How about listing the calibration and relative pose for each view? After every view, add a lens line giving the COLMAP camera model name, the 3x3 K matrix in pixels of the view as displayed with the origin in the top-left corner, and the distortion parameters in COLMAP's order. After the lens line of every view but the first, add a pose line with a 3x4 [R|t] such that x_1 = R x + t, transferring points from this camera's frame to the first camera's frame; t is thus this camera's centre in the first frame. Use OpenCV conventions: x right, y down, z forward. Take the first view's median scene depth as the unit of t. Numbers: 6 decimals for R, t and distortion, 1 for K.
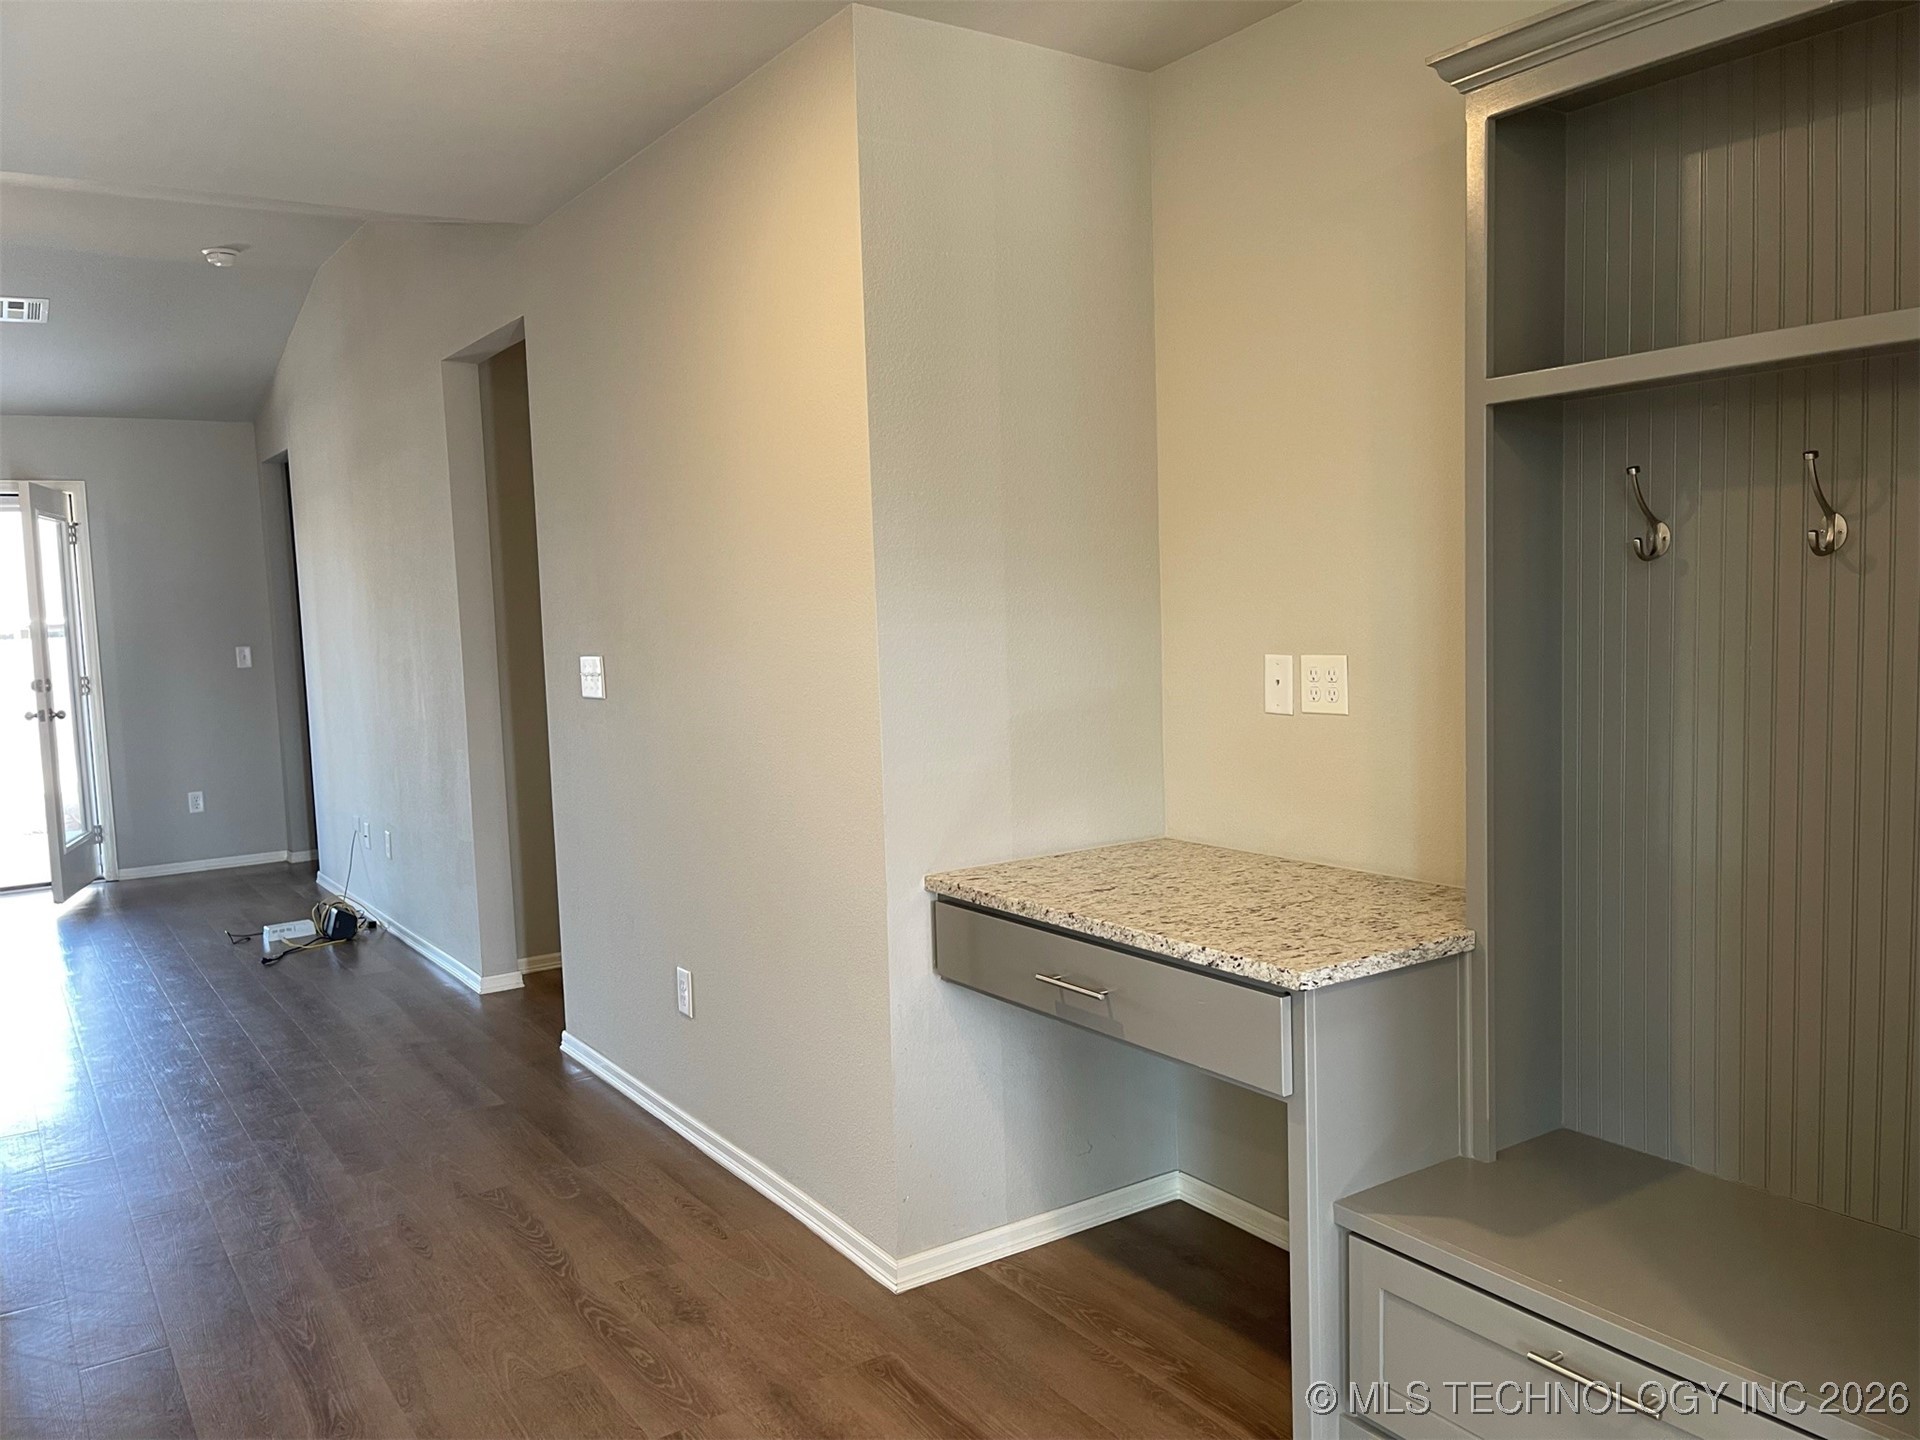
lens RADIAL K [[1452.1, 0, 968.9], [0, 1452.1, 720.9], [0, 0, 1]] dist [0.052179, -0.069638]
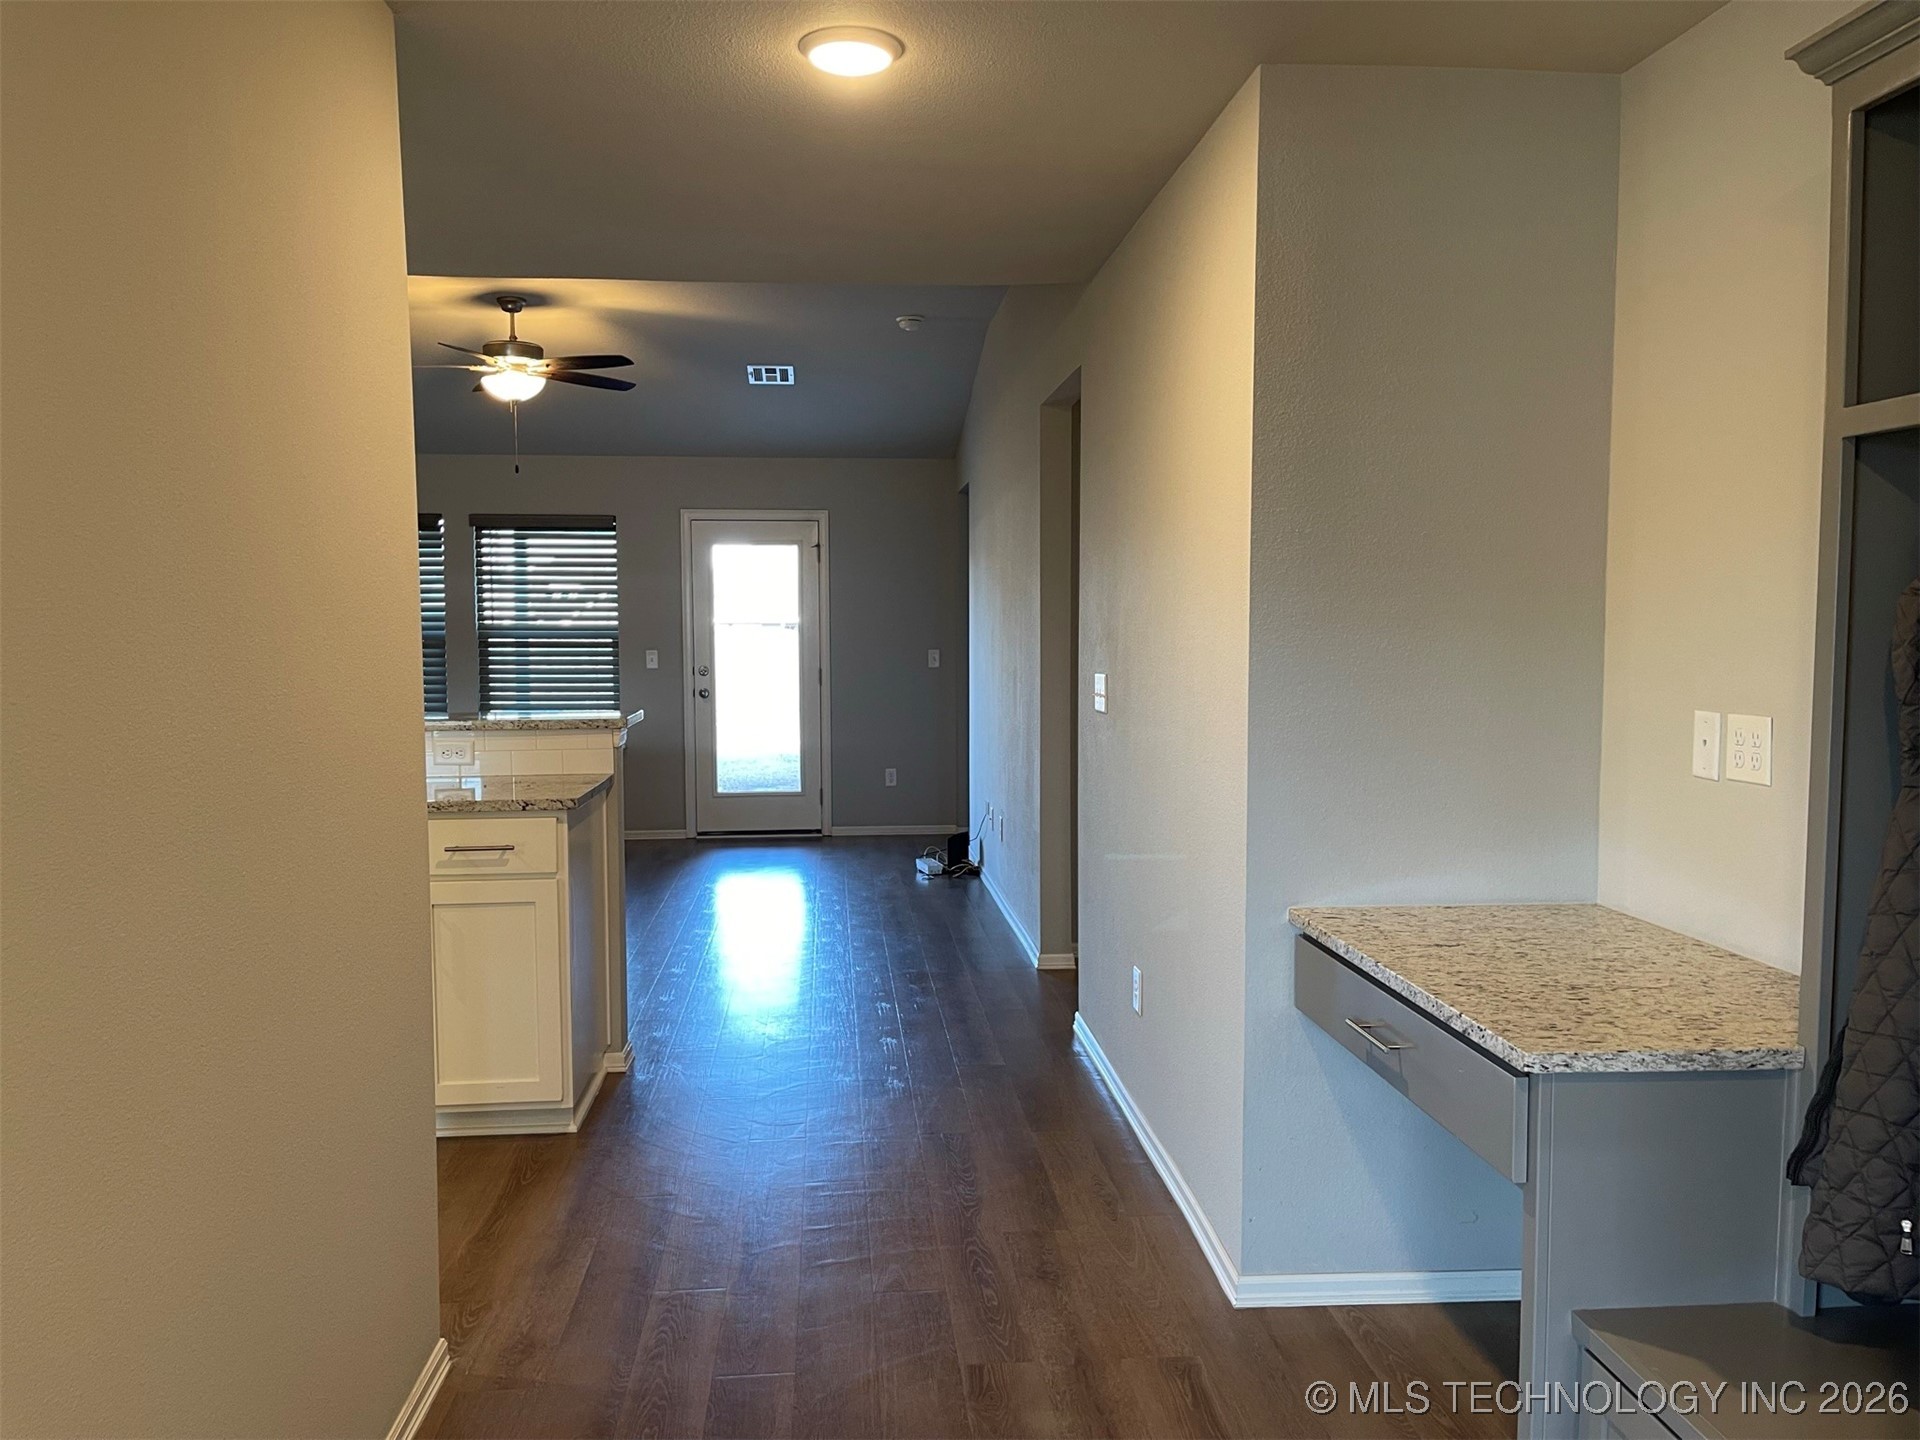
lens RADIAL K [[1452.1, 0, 947.9], [0, 1452.1, 721.1], [0, 0, 1]] dist [0.052179, -0.069638]
pose [[0.864894, 0.065400, -0.497675, 0.272720], [-0.068925, 0.997558, 0.011306, -0.019137], [0.497199, 0.024524, 0.867290, -0.004649]]
